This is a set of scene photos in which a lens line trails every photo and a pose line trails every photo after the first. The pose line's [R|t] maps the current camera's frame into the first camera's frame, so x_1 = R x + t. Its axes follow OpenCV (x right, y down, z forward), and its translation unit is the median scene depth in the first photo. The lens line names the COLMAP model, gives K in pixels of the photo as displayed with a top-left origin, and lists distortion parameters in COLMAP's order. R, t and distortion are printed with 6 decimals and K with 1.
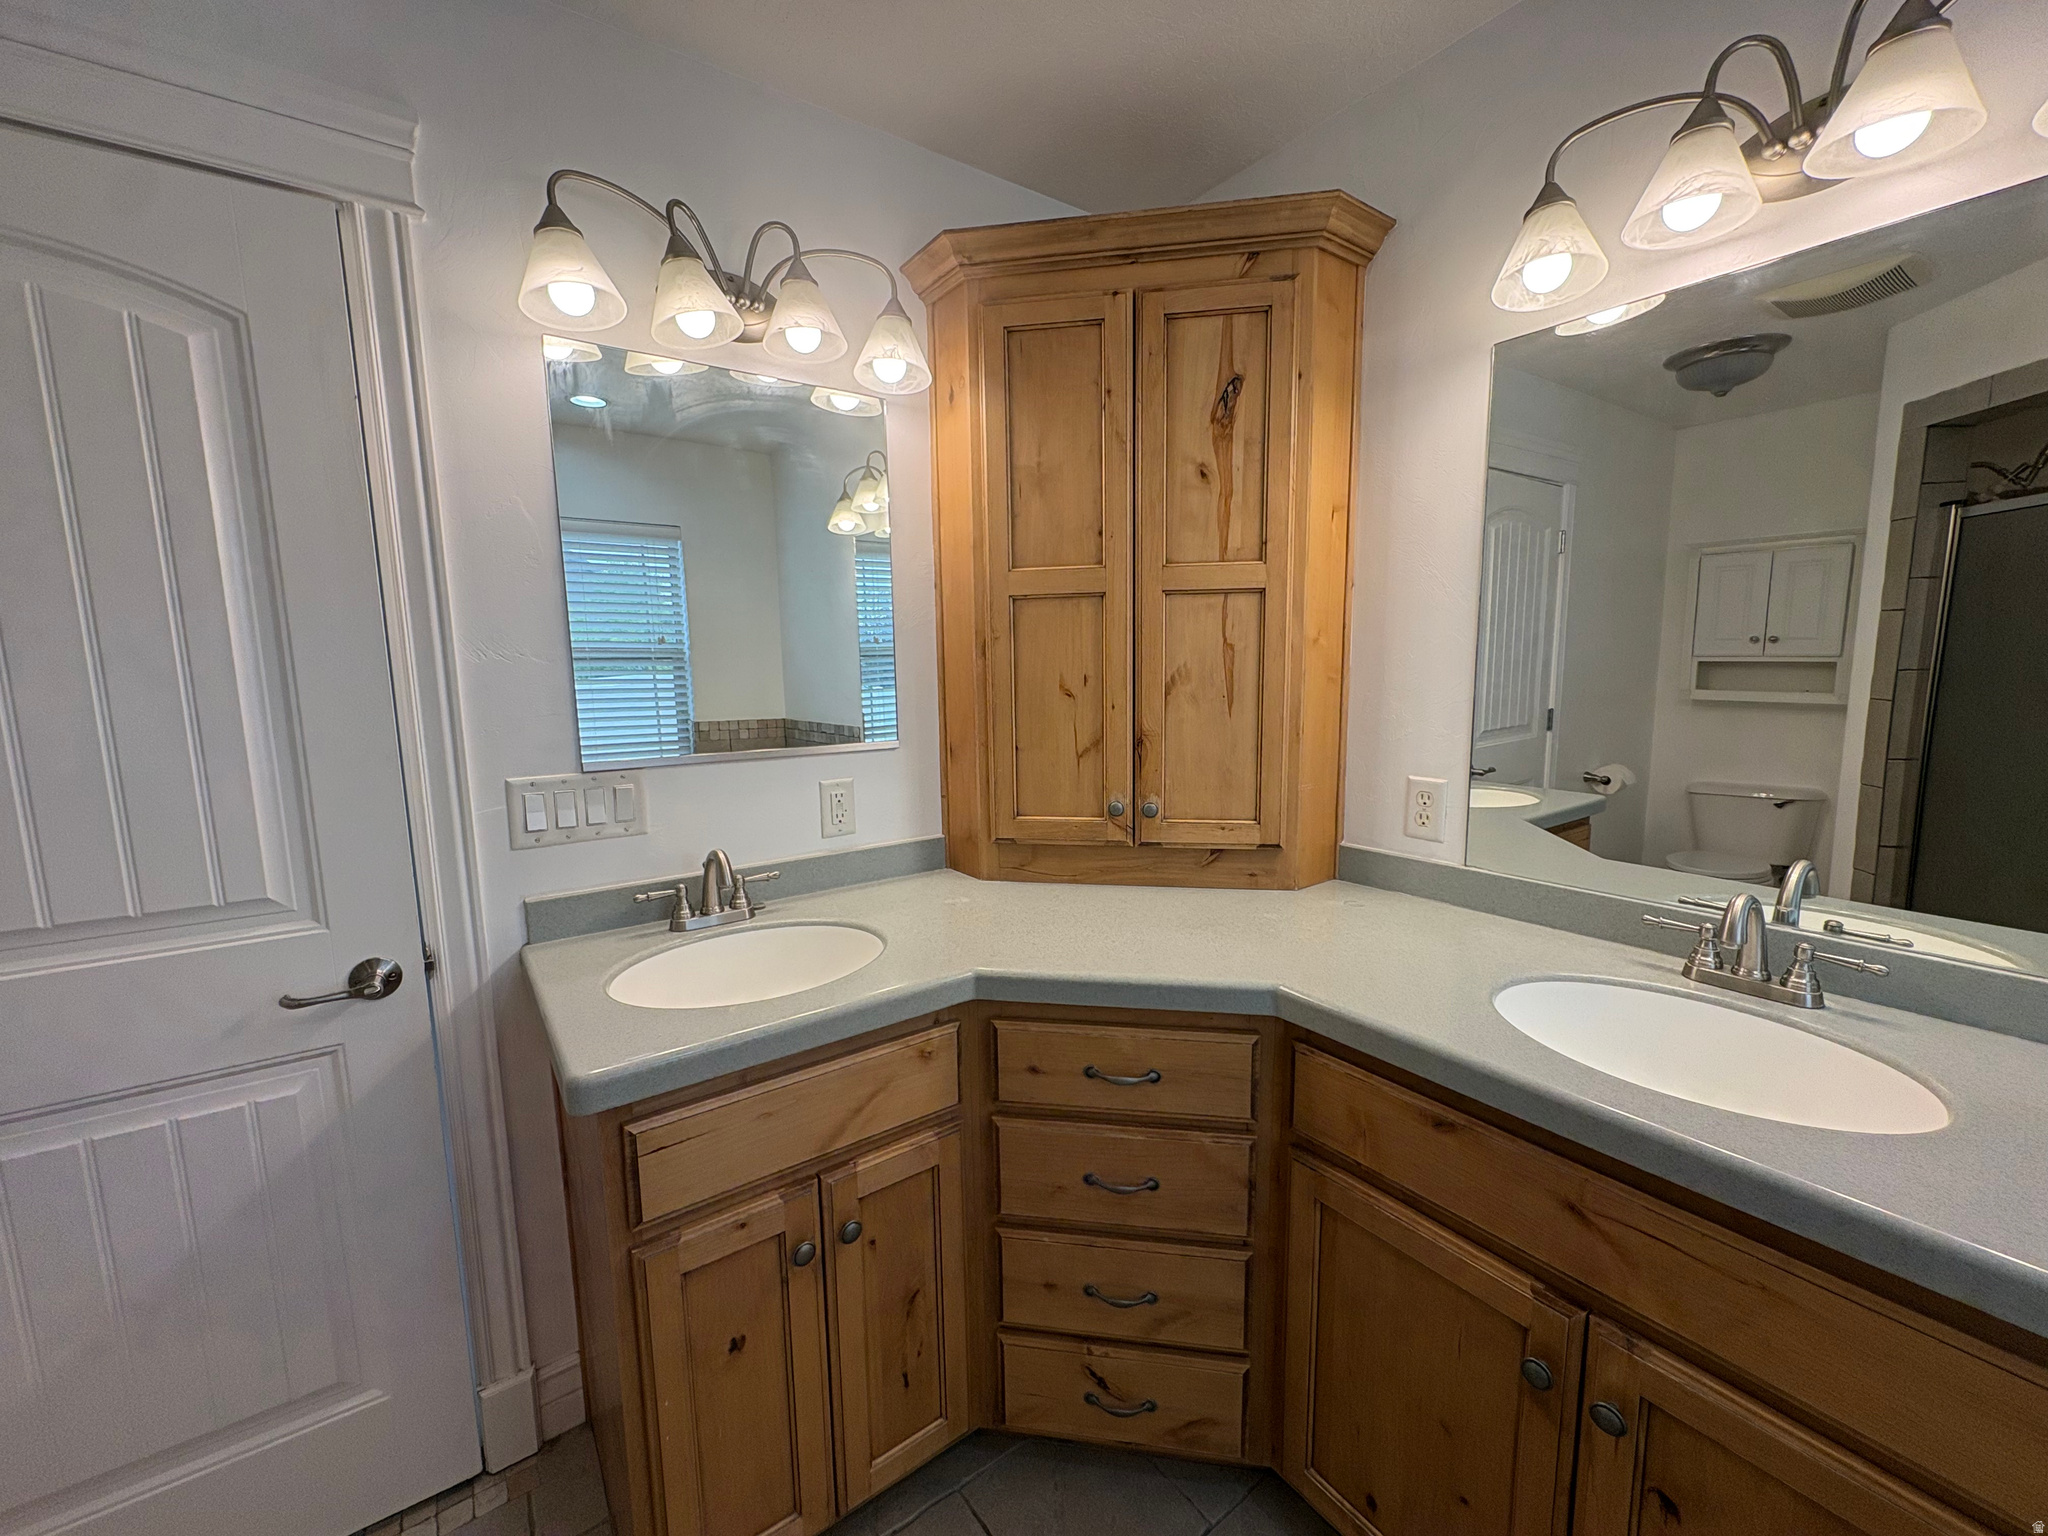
lens RADIAL K [[818.5, 0, 1028.8], [0, 818.5, 759.6], [0, 0, 1]] dist [-0.000768, 0.000157]
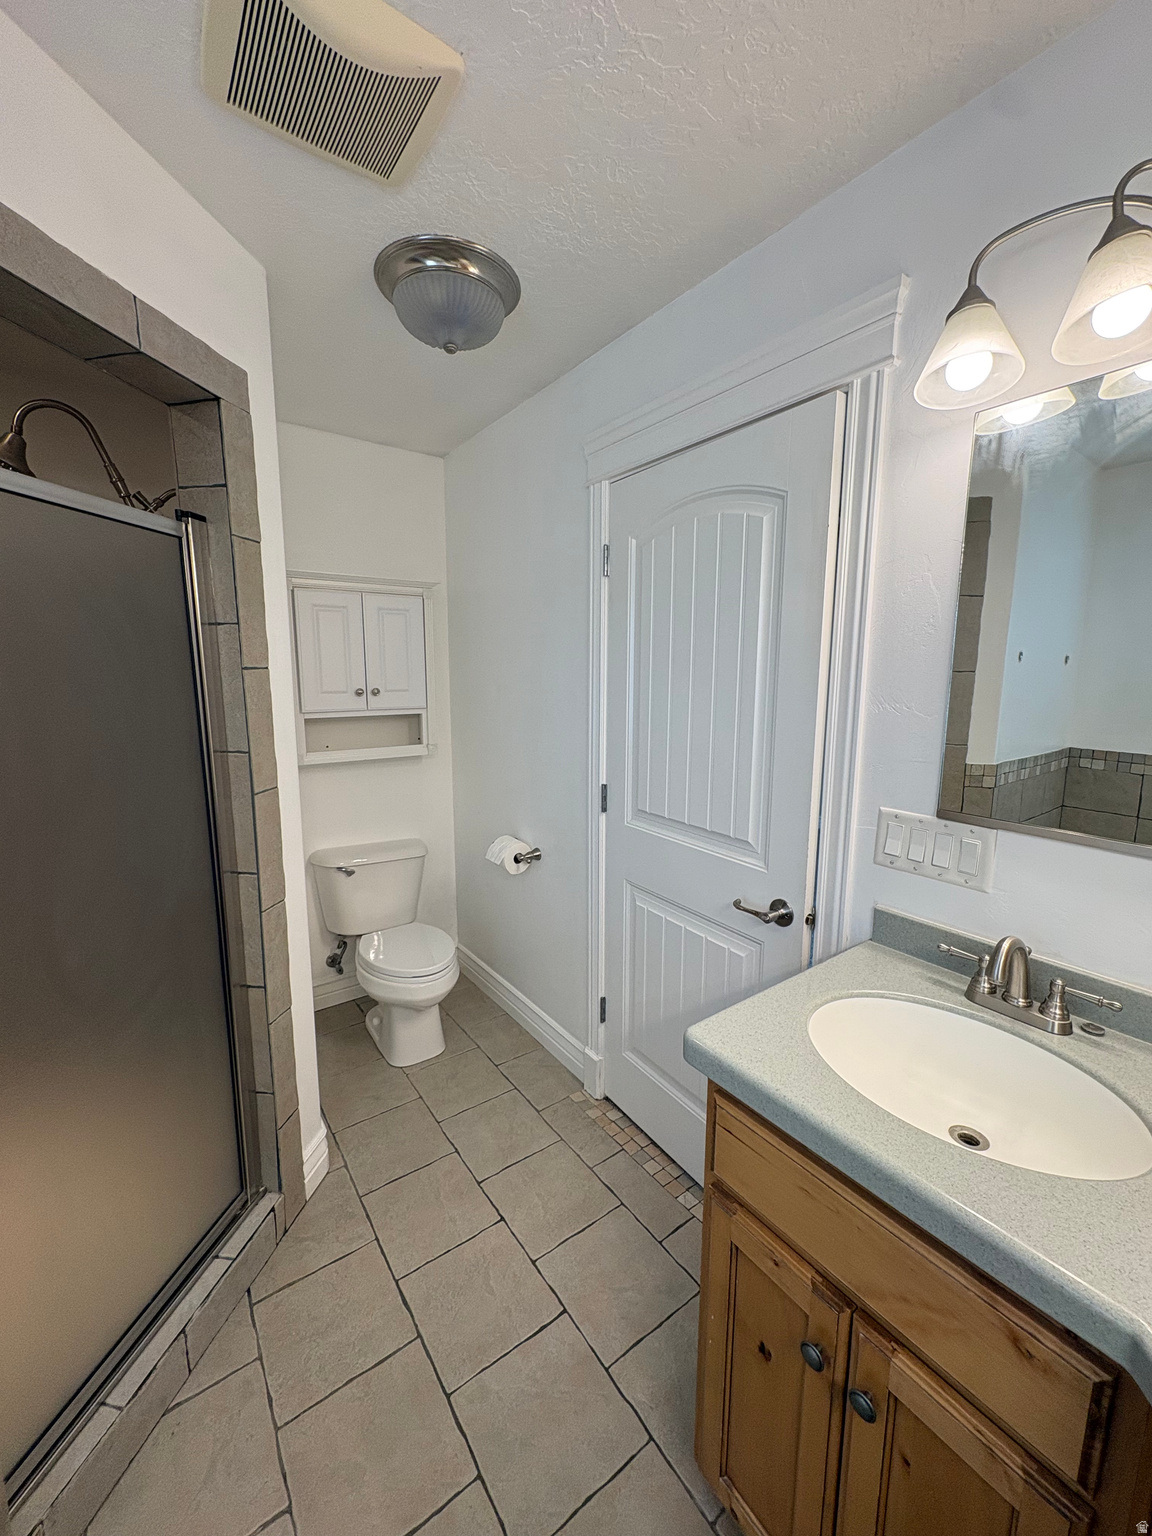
lens RADIAL K [[613.9, 0, 581.9], [0, 613.9, 768.2], [0, 0, 1]] dist [-0.000768, 0.000157]
pose [[-0.007056, 0.164857, -0.986292, 0.270921], [-0.137424, 0.976799, 0.164253, -0.124062], [0.990487, 0.136700, 0.015763, 0.528187]]
